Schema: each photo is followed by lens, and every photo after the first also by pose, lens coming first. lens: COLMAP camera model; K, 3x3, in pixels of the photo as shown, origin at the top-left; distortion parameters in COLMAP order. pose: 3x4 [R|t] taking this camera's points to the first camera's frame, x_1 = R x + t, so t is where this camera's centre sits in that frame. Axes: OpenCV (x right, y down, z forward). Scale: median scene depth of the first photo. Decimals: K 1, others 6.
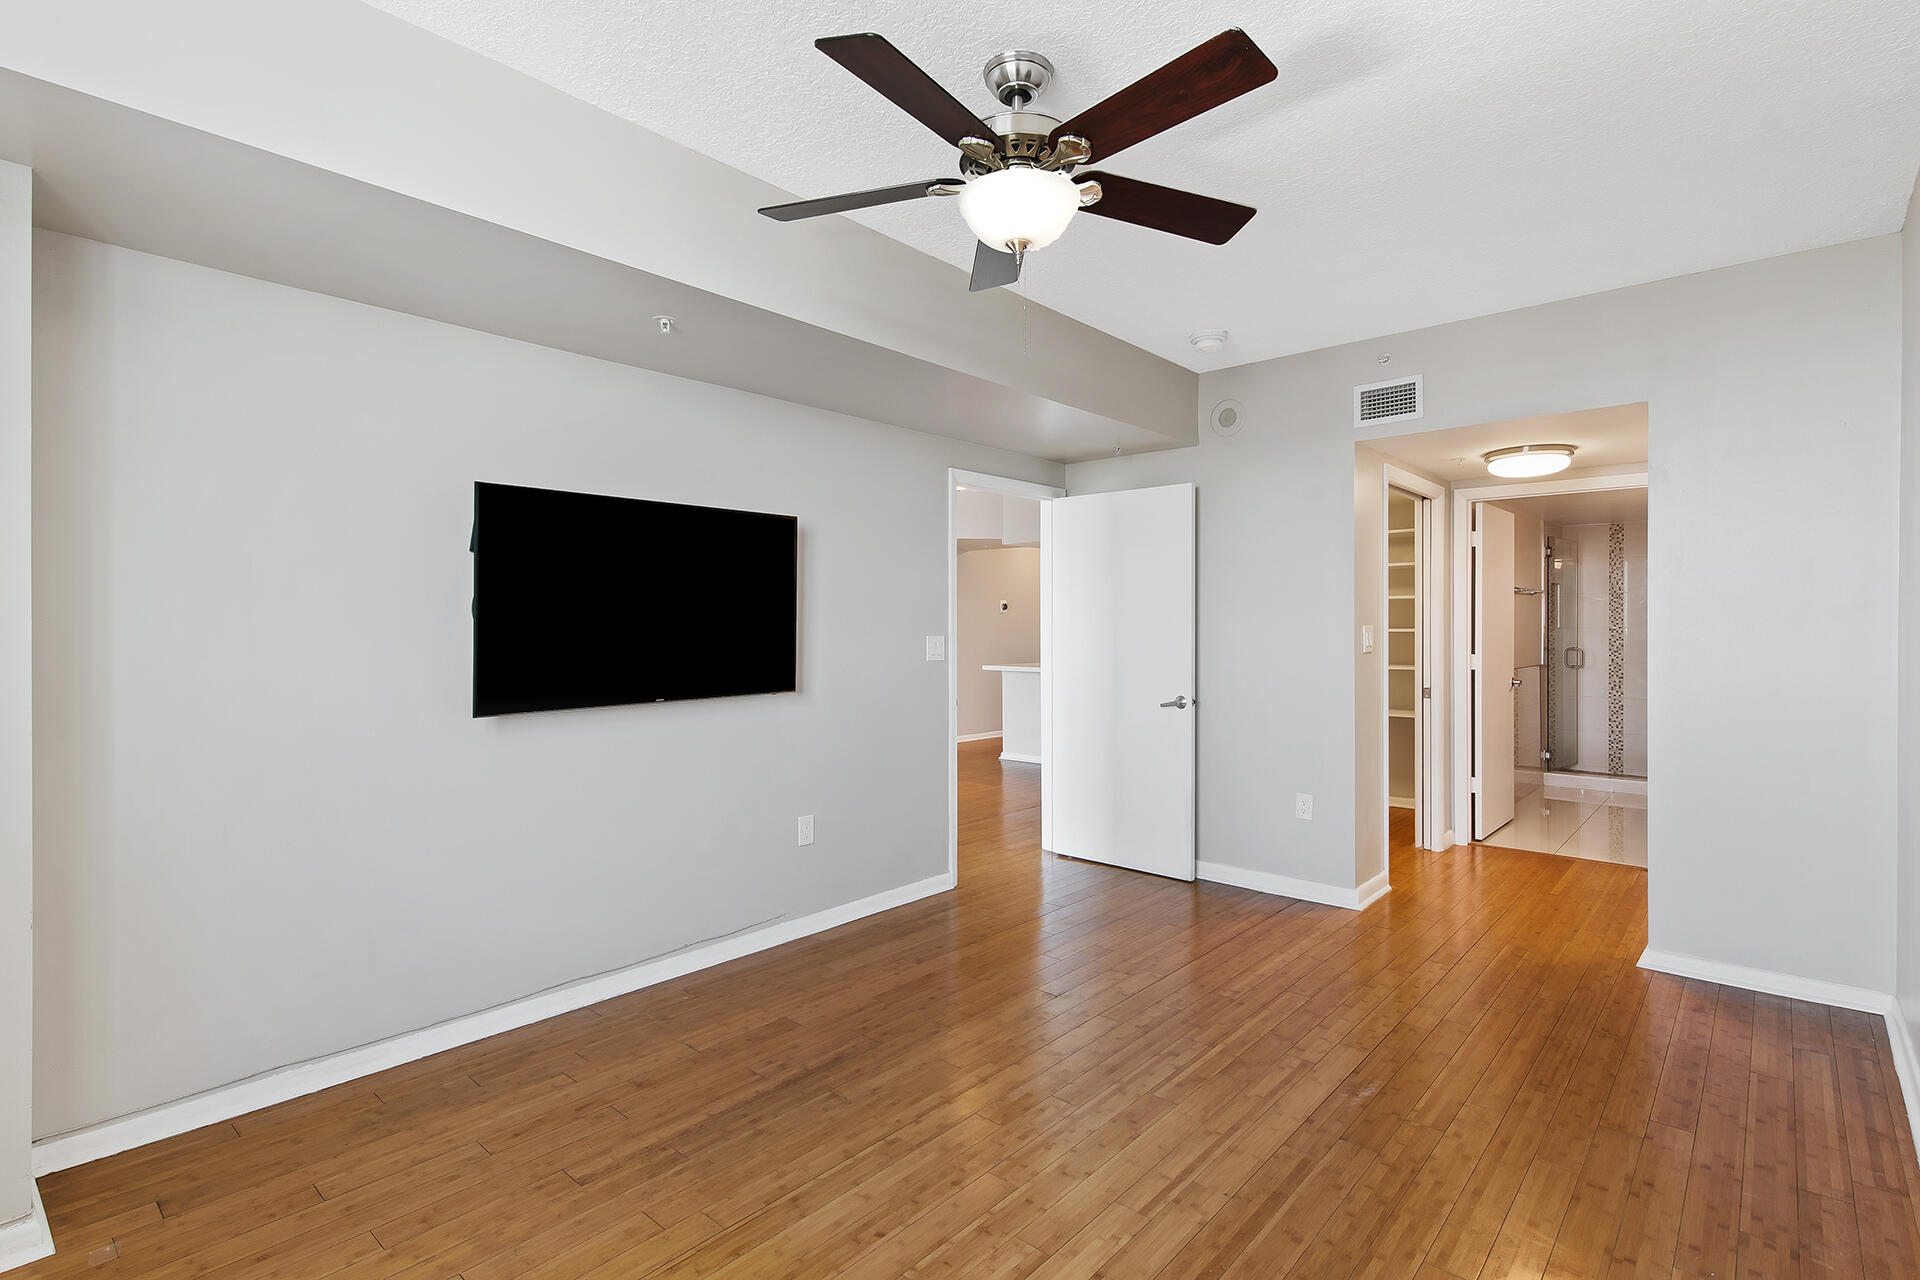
lens RADIAL K [[913.4, 0, 951.4], [0, 913.4, 633.5], [0, 0, 1]] dist [0.005352, 0.000244]
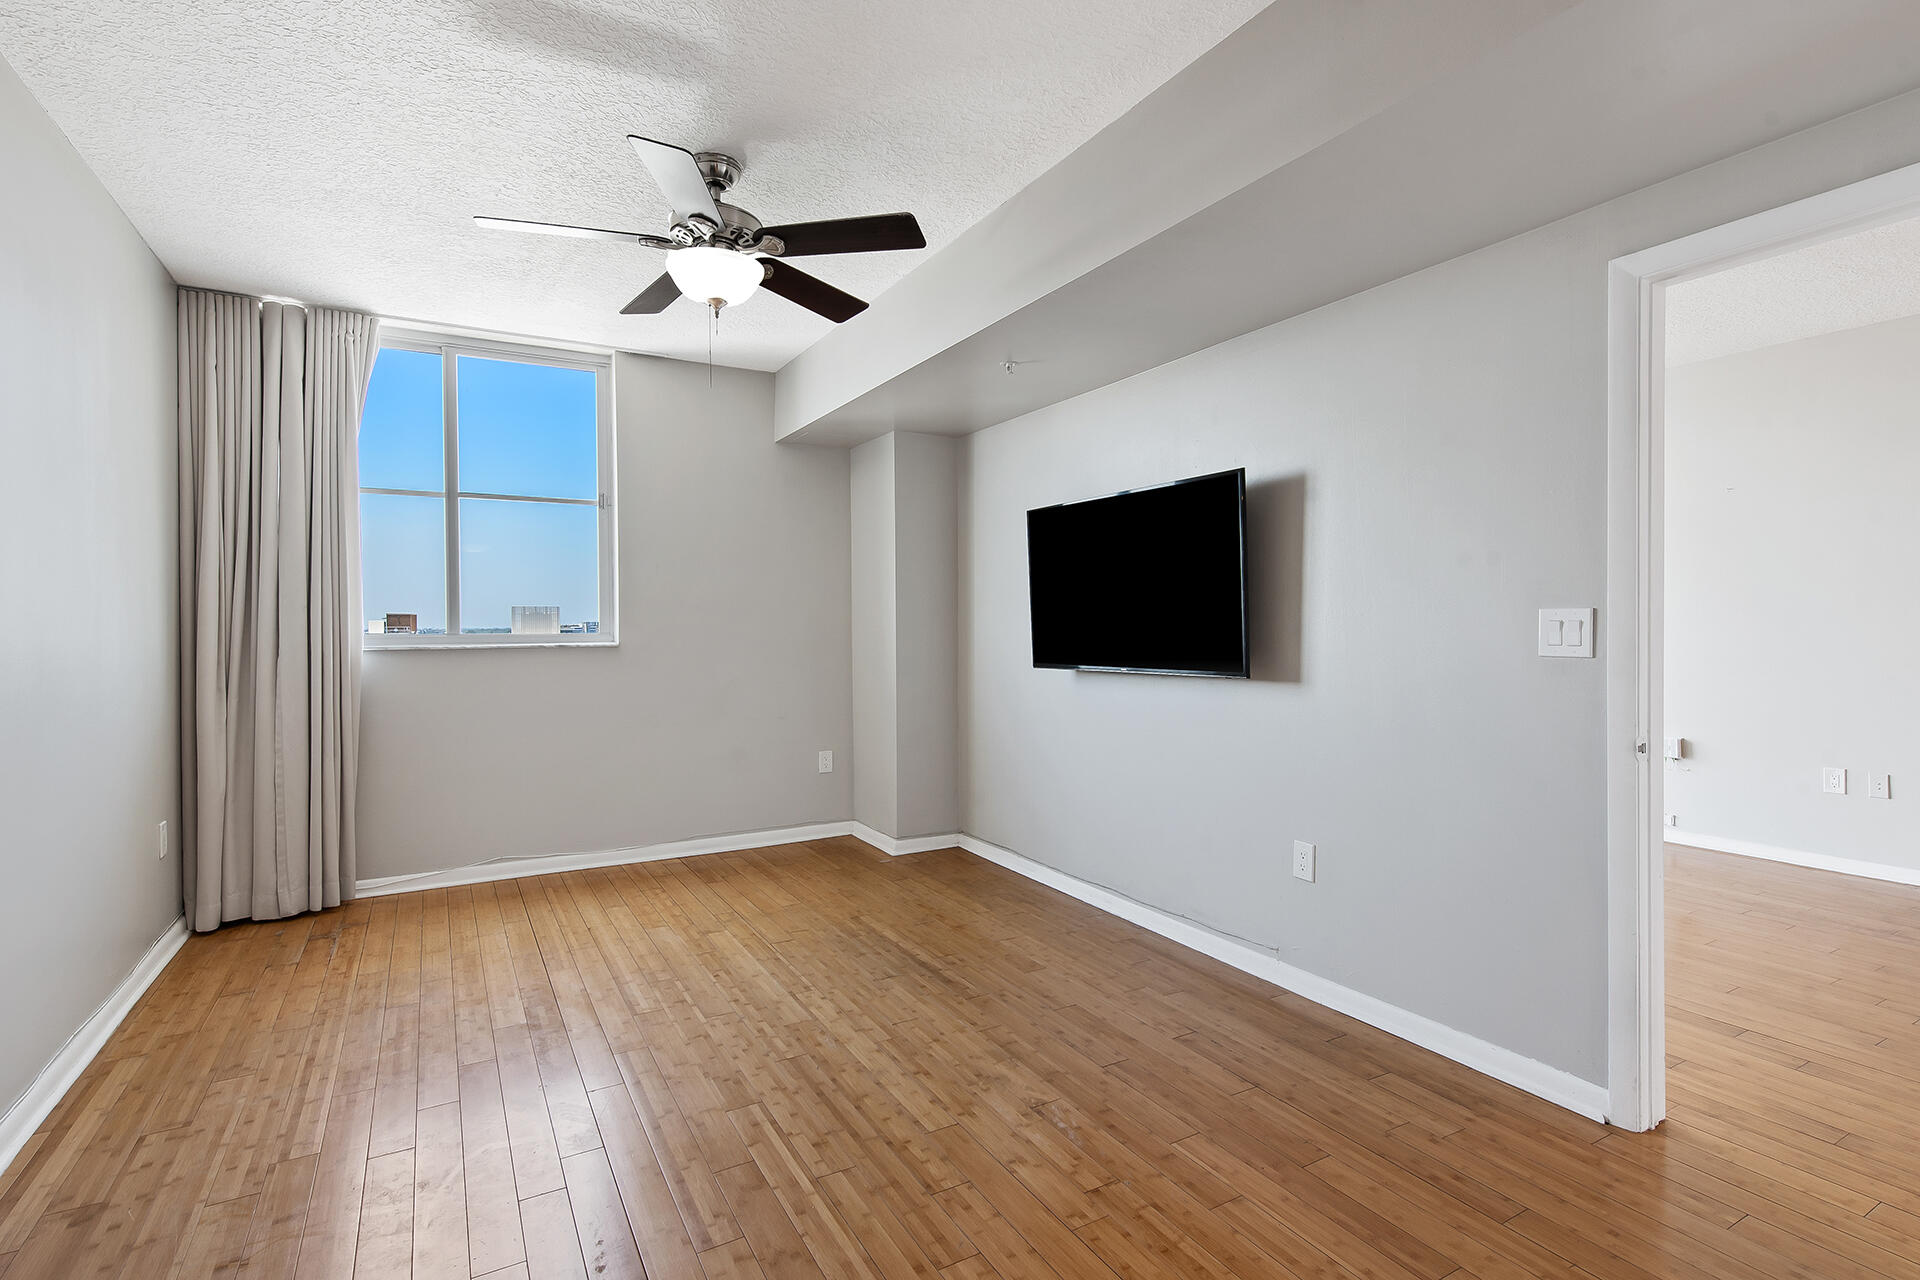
lens RADIAL K [[913.4, 0, 956.1], [0, 913.4, 627.2], [0, 0, 1]] dist [0.005352, 0.000244]
pose [[-0.305728, 0.006315, -0.952098, 0.873393], [-0.008342, 0.999922, 0.009311, 0.017867], [0.952082, 0.010789, -0.305651, 1.249682]]
